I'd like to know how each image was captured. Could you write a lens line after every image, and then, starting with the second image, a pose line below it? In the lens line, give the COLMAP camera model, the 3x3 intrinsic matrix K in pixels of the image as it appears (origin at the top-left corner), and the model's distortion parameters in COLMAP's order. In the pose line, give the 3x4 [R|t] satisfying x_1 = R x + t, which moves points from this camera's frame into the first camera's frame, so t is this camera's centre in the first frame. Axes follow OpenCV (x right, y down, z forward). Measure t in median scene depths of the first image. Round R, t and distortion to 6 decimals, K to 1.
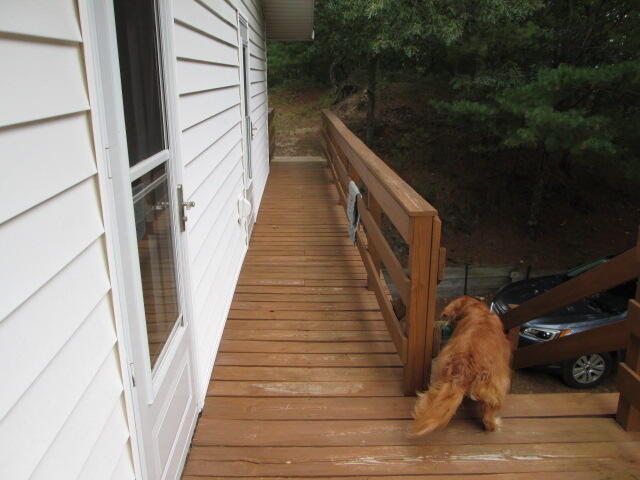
lens RADIAL K [[536.9, 0, 319.3], [0, 536.9, 240.1], [0, 0, 1]] dist [-0.016089, 0.002183]
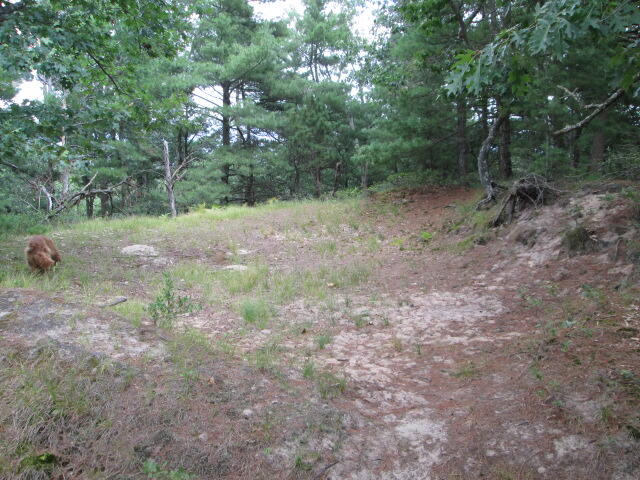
lens RADIAL K [[536.9, 0, 320.1], [0, 536.9, 240.0], [0, 0, 1]] dist [-0.016089, 0.002183]
pose [[0.981446, 0.004653, -0.191685, -0.031074], [-0.035291, 0.987010, -0.156733, -0.152990], [0.188466, 0.160590, 0.968861, 0.488018]]
